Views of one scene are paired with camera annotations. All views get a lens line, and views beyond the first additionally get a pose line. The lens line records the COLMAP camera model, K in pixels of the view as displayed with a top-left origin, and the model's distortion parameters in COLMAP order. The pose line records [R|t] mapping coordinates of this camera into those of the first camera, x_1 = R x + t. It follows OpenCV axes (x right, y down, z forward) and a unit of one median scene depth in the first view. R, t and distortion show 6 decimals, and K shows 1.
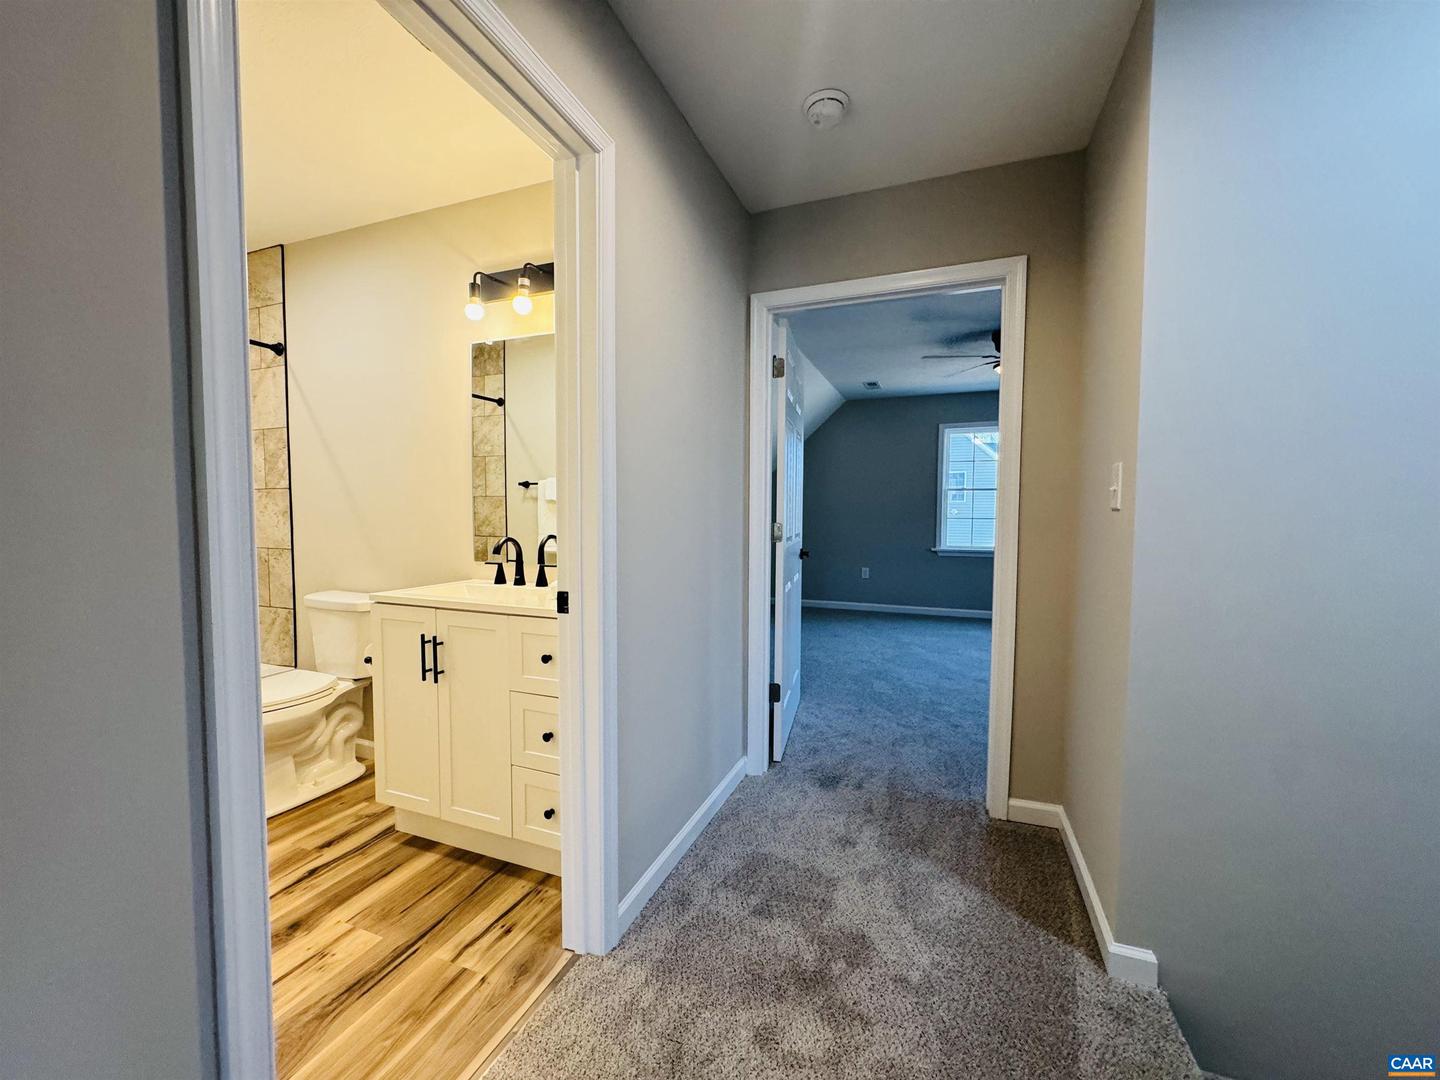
lens RADIAL K [[572.8, 0, 720.3], [0, 572.8, 541.6], [0, 0, 1]] dist [-0.003385, 0.000938]
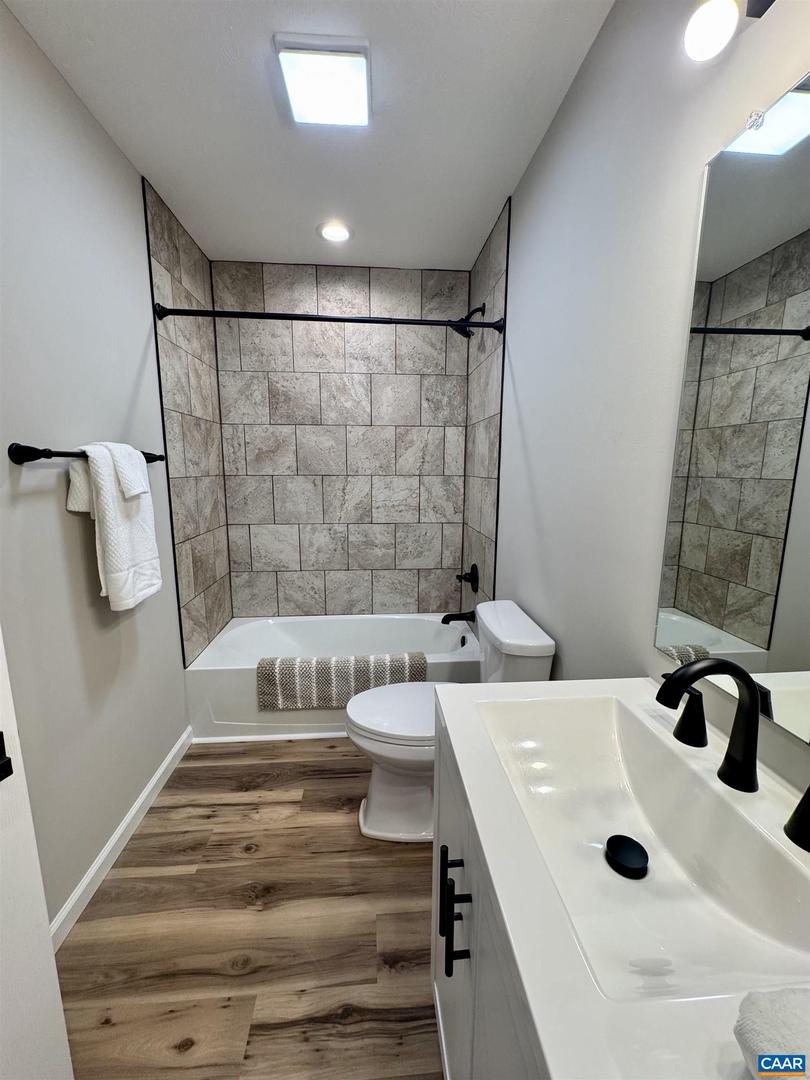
lens RADIAL K [[429.6, 0, 404.5], [0, 429.6, 539.1], [0, 0, 1]] dist [-0.003385, 0.000938]
pose [[0.437128, 0.149958, -0.886810, -0.223410], [-0.050787, 0.988545, 0.142127, -0.111298], [0.897964, -0.017089, 0.439736, 0.693426]]
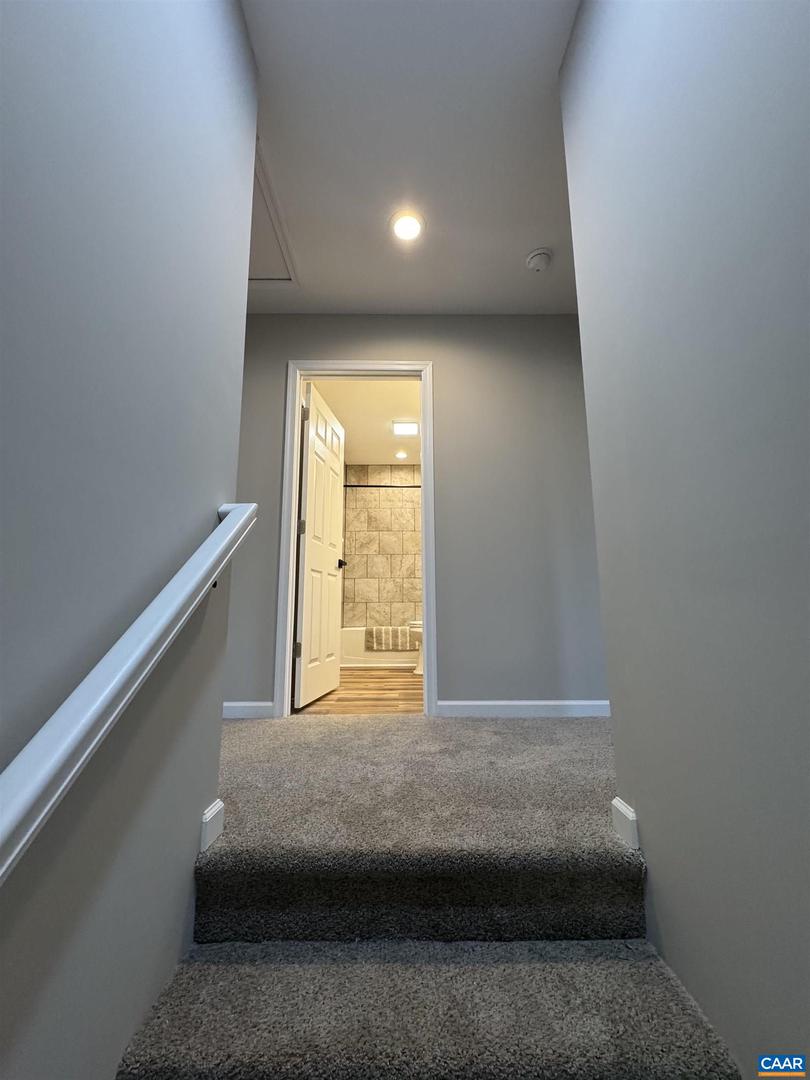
lens RADIAL K [[429.6, 0, 401.9], [0, 429.6, 536.6], [0, 0, 1]] dist [-0.003385, 0.000938]
pose [[0.368185, -0.163571, -0.915251, 0.872027], [-0.044258, 0.980203, -0.192983, 0.262615], [0.928699, 0.111561, 0.353656, 0.198102]]
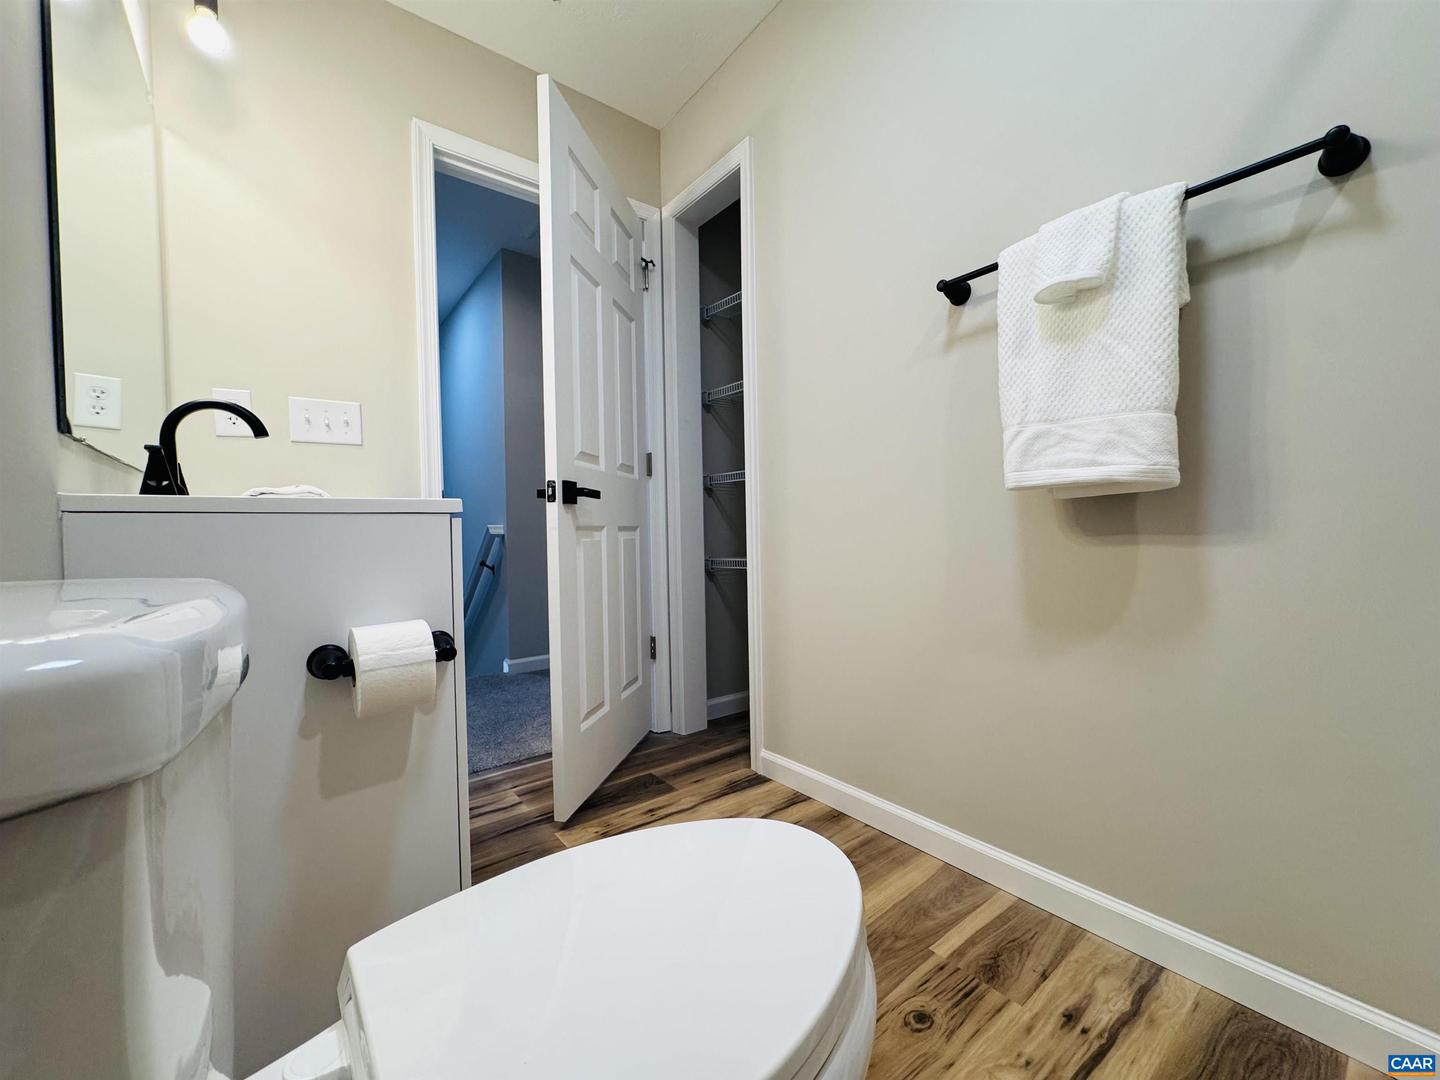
lens RADIAL K [[572.8, 0, 729.9], [0, 572.8, 545.2], [0, 0, 1]] dist [-0.003385, 0.000938]
pose [[-0.865001, -0.006650, 0.501726, -0.951247], [0.032765, 0.997030, 0.069703, 0.098513], [-0.500699, 0.076732, -0.862214, 1.175186]]
